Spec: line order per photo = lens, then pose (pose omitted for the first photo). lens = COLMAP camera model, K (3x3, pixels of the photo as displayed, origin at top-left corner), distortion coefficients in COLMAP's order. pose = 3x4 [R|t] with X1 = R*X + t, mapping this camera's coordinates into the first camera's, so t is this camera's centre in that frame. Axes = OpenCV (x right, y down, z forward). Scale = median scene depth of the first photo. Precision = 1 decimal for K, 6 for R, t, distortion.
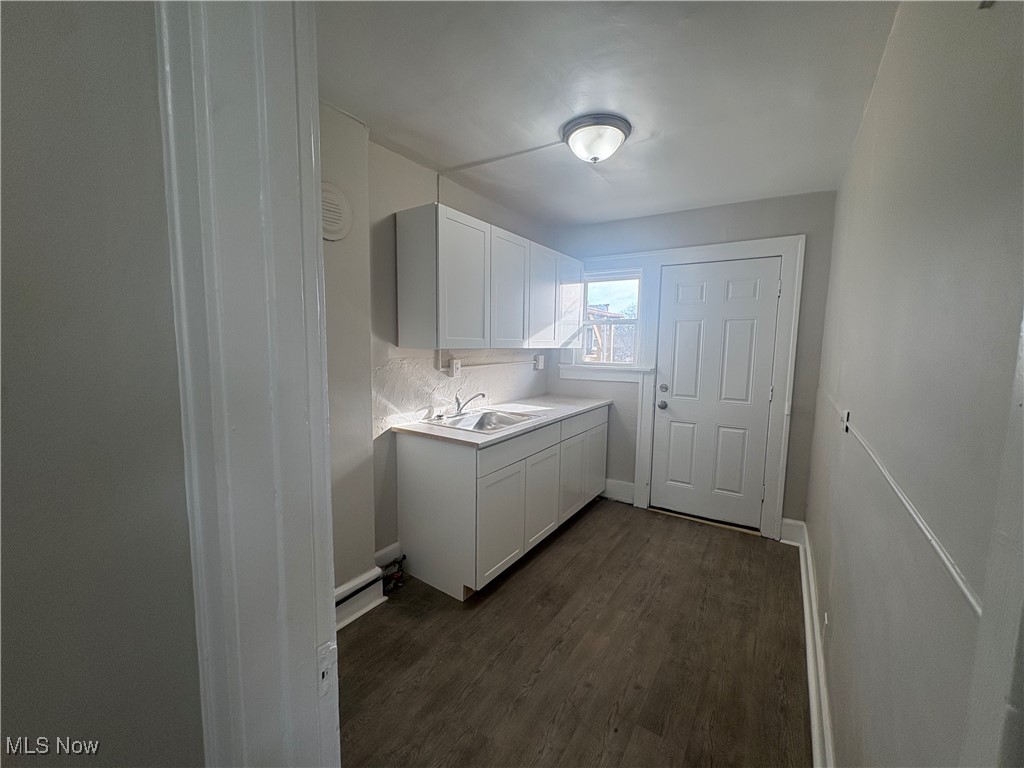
lens RADIAL K [[407.7, 0, 512.0], [0, 407.7, 384.0], [0, 0, 1]] dist [0.000535, -0.000200]
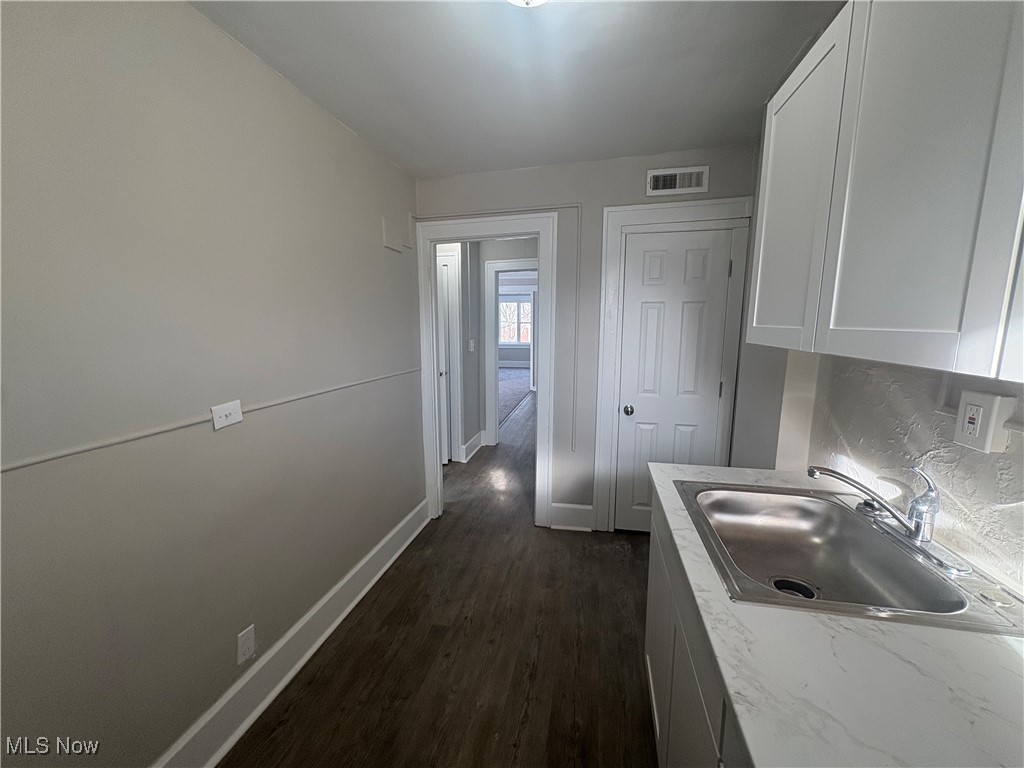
lens RADIAL K [[407.7, 0, 512.0], [0, 407.7, 384.0], [0, 0, 1]] dist [0.000535, -0.000200]
pose [[-0.927436, 0.045135, -0.371247, 0.316029], [-0.048645, 0.969698, 0.239415, -0.123251], [0.370804, 0.240101, -0.897138, 1.135577]]
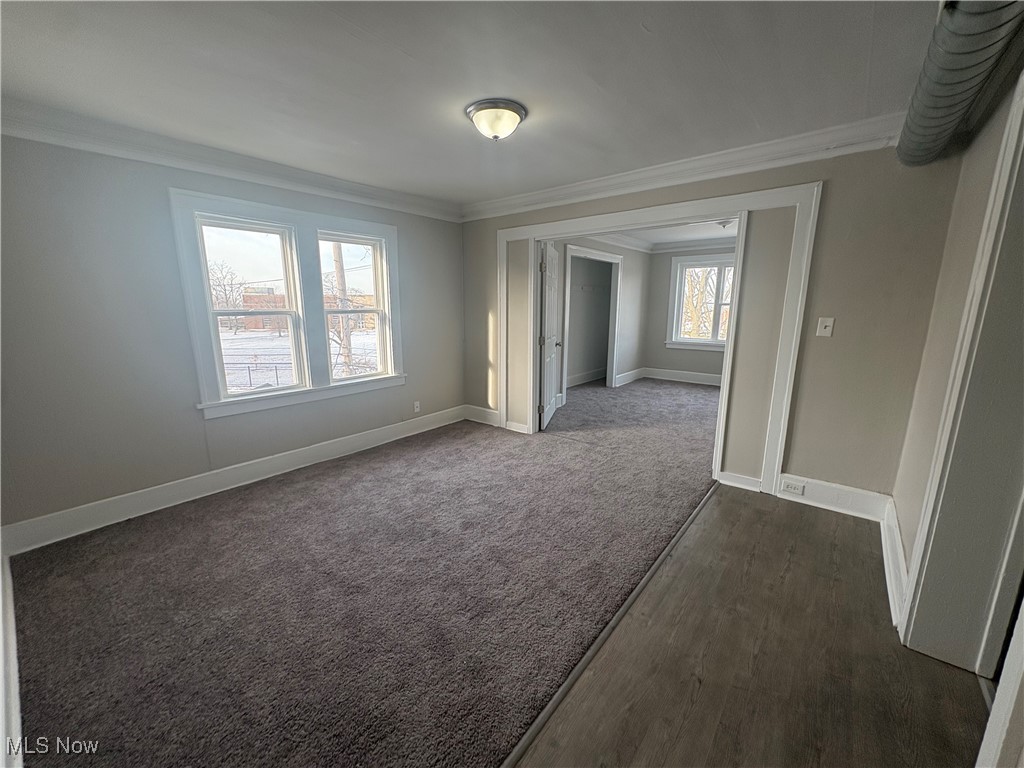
lens RADIAL K [[407.7, 0, 512.0], [0, 407.7, 384.0], [0, 0, 1]] dist [0.000535, -0.000200]
pose [[-0.995302, -0.035955, 0.089891, -0.475773], [-0.008098, 0.956146, 0.292780, 0.045943], [-0.096476, 0.290676, -0.951945, -0.467667]]
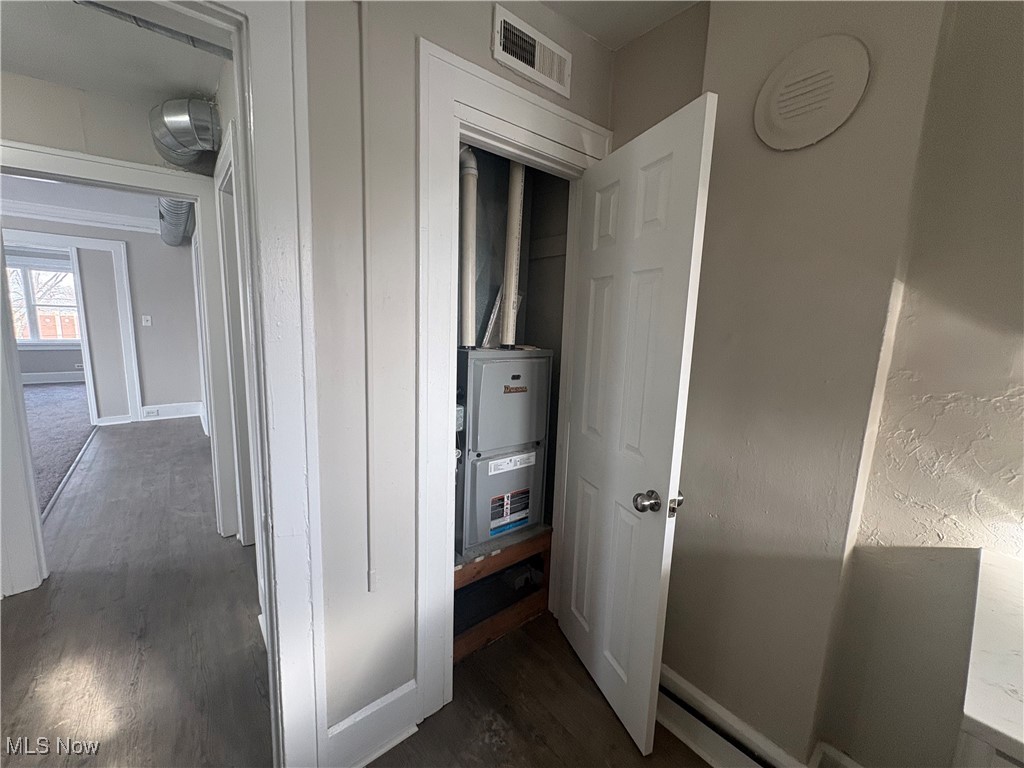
lens RADIAL K [[407.7, 0, 512.0], [0, 407.7, 384.0], [0, 0, 1]] dist [0.000535, -0.000200]
pose [[-0.285310, 0.121320, -0.950726, 0.163483], [-0.134141, 0.977138, 0.164945, -0.046599], [0.949002, 0.174592, -0.262513, 0.552749]]
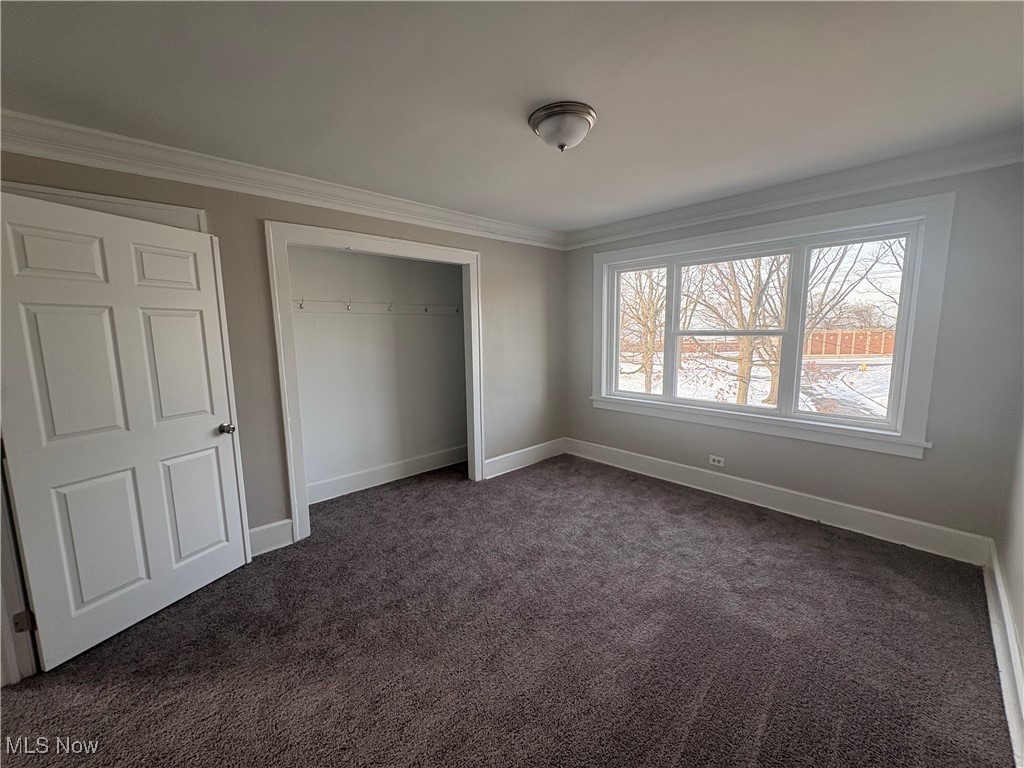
lens RADIAL K [[407.7, 0, 512.0], [0, 407.7, 384.0], [0, 0, 1]] dist [0.000535, -0.000200]
pose [[-0.972012, -0.032470, 0.232678, -1.297224], [0.023511, 0.971987, 0.233857, 0.133212], [-0.233753, 0.232782, -0.944019, -1.656471]]
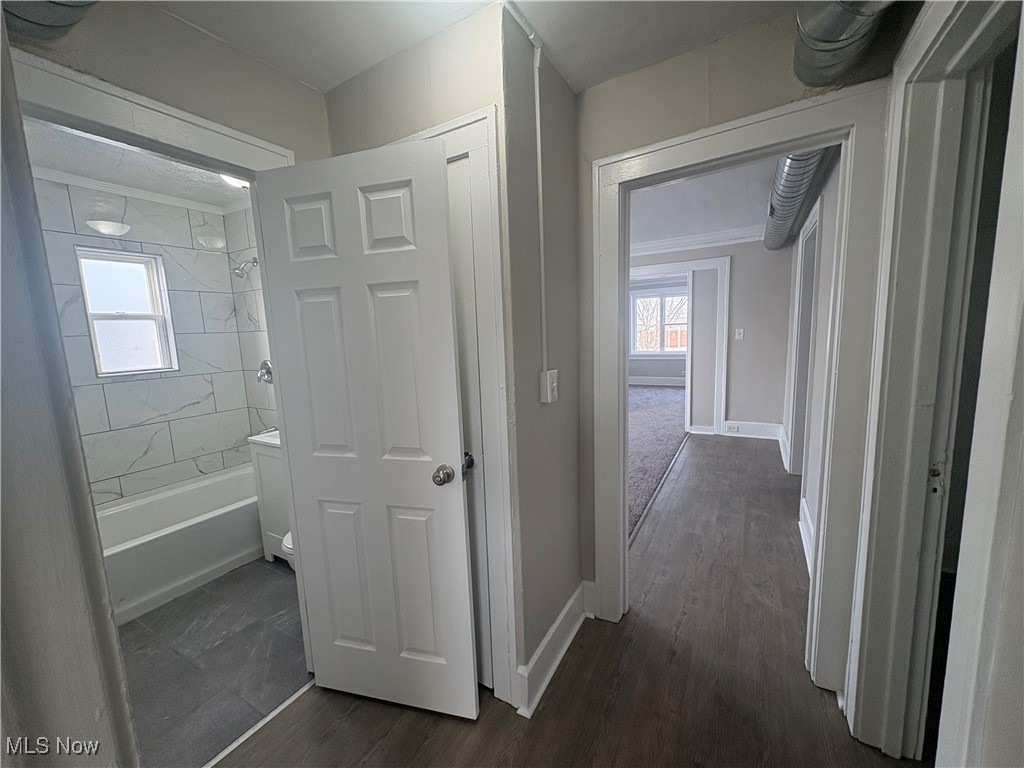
lens RADIAL K [[407.7, 0, 512.0], [0, 407.7, 384.0], [0, 0, 1]] dist [0.000535, -0.000200]
pose [[-0.997822, 0.033140, -0.057034, -0.044919], [0.019191, 0.973079, 0.229671, -0.017788], [0.063110, 0.228076, -0.971596, 0.181968]]
